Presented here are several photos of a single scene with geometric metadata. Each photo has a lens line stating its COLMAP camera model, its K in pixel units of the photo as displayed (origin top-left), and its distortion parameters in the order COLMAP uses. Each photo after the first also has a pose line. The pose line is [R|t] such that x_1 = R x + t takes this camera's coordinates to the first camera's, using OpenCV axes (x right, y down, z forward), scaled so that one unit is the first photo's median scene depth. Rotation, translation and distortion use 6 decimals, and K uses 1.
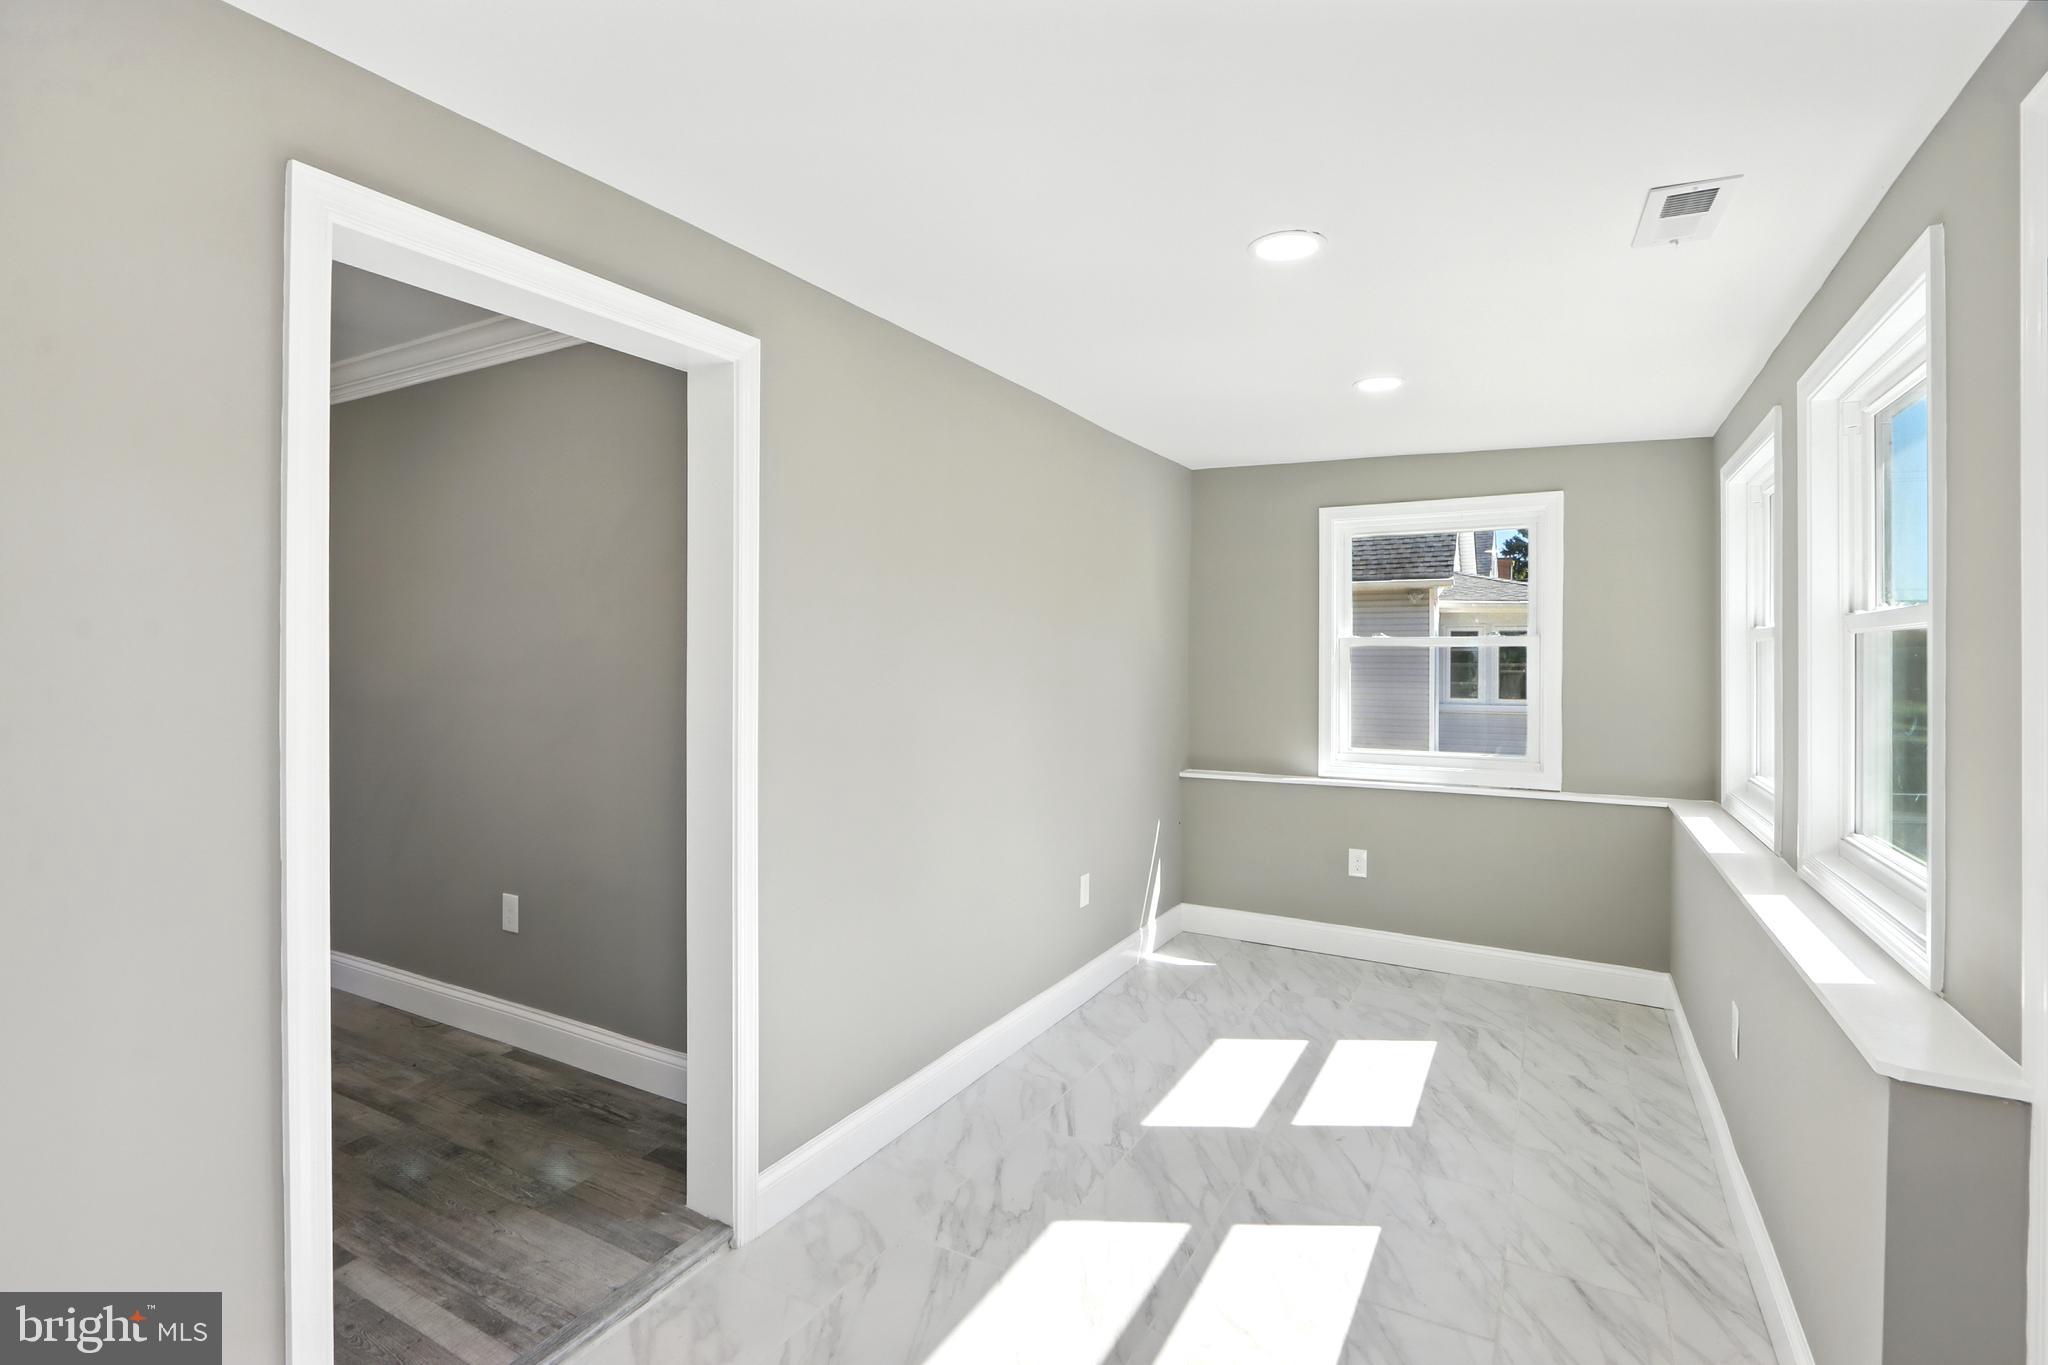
lens RADIAL K [[966.2, 0, 1022.7], [0, 966.2, 665.0], [0, 0, 1]] dist [-0.016924, 0.002892]
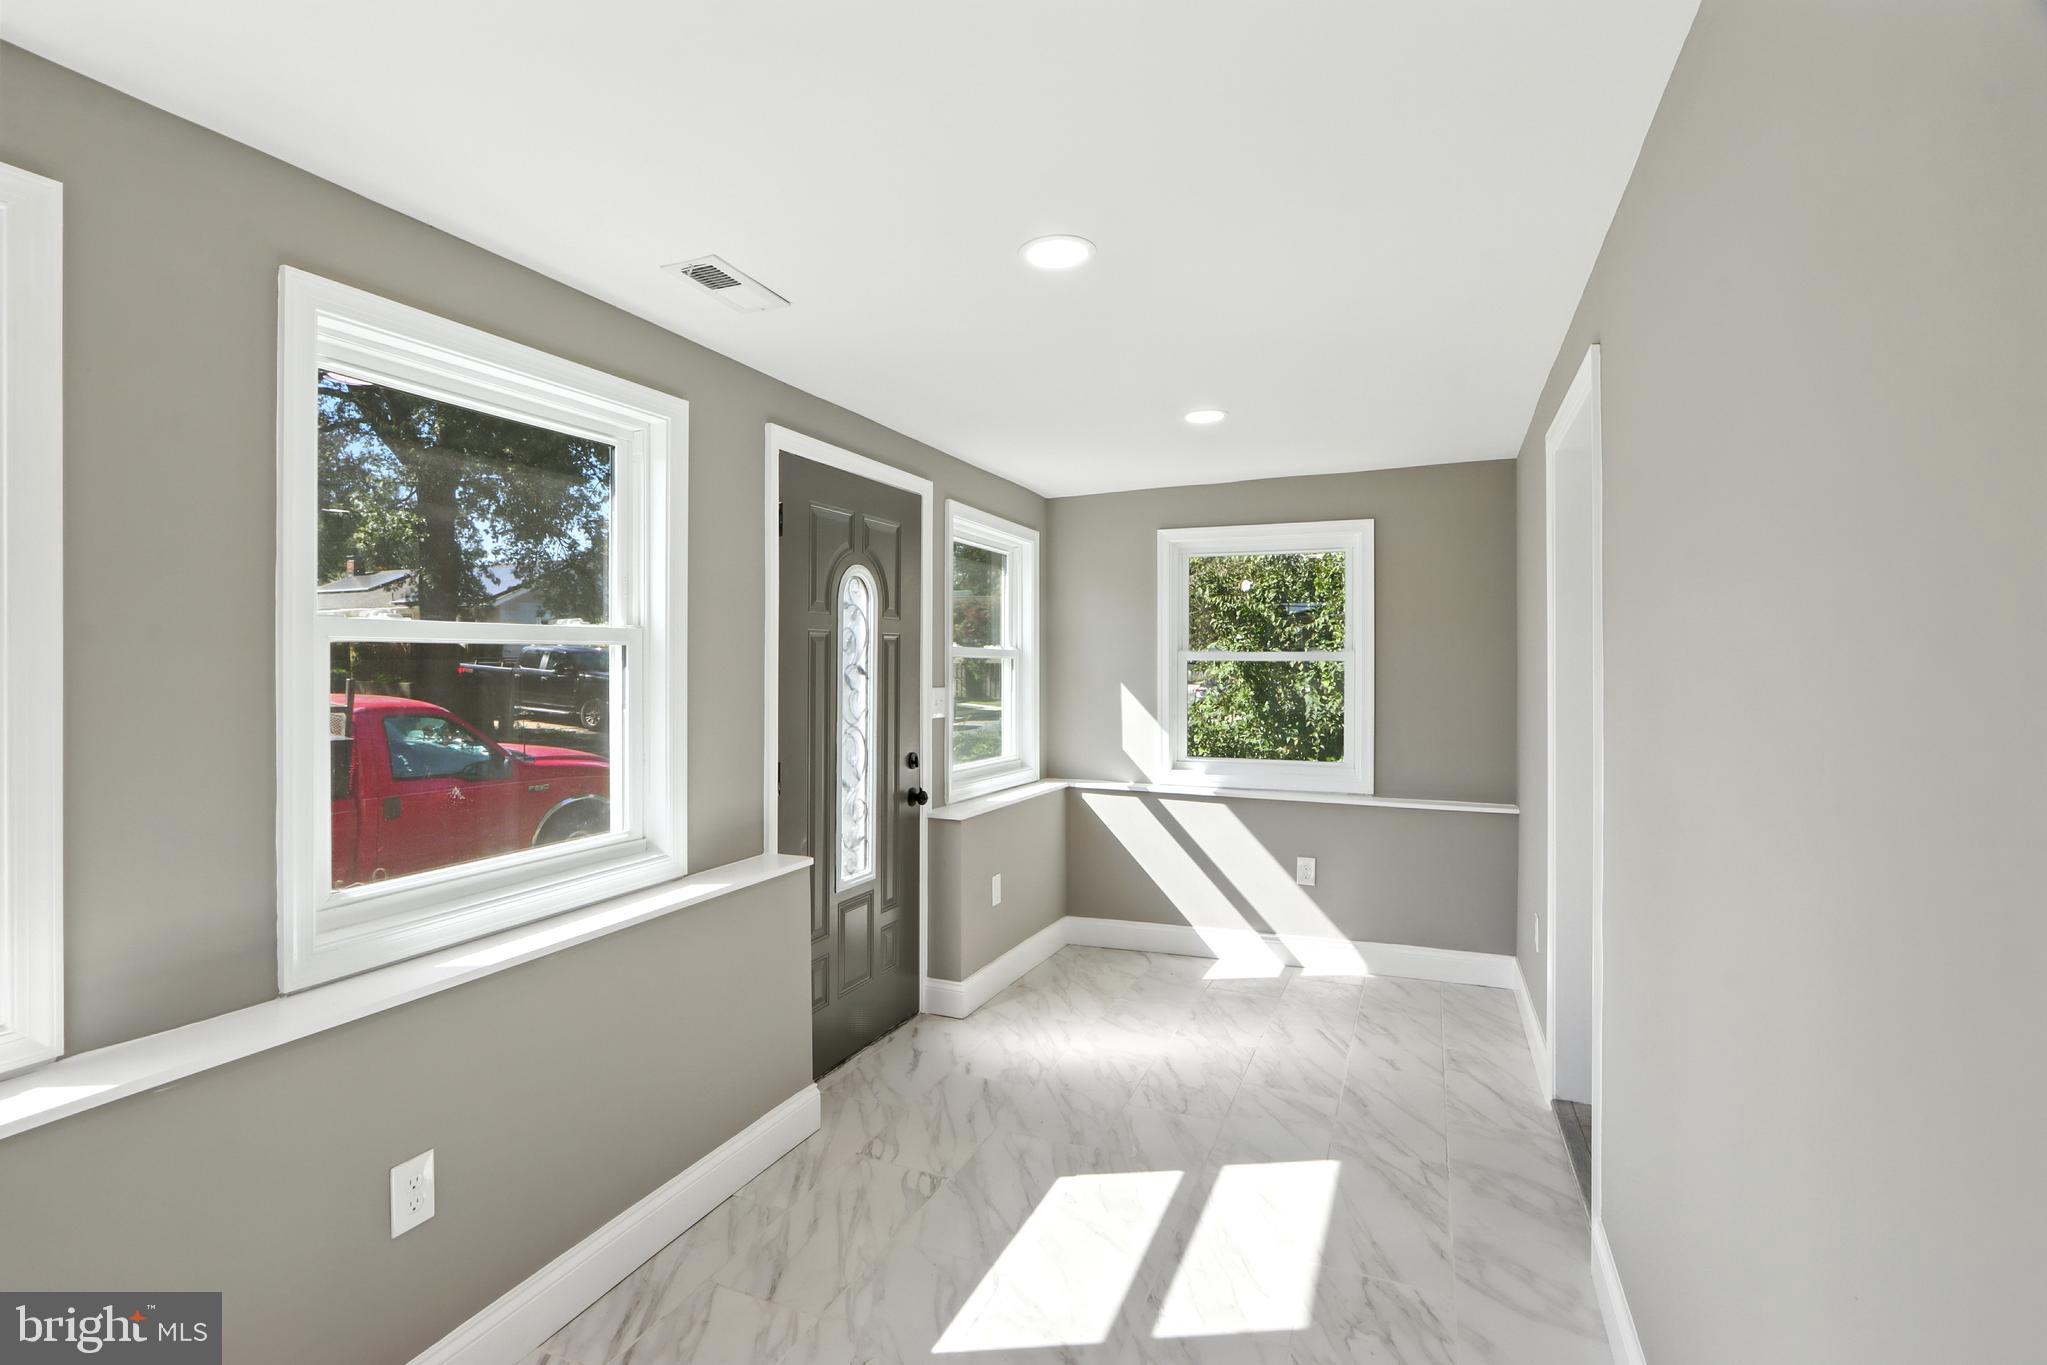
lens RADIAL K [[965.8, 0, 1023.1], [0, 965.8, 666.6], [0, 0, 1]] dist [-0.016924, 0.002892]
pose [[-0.993682, -0.000537, -0.112228, 0.409216], [-0.002135, 0.999898, 0.014122, -0.026827], [0.112209, 0.014272, -0.993582, 1.931743]]
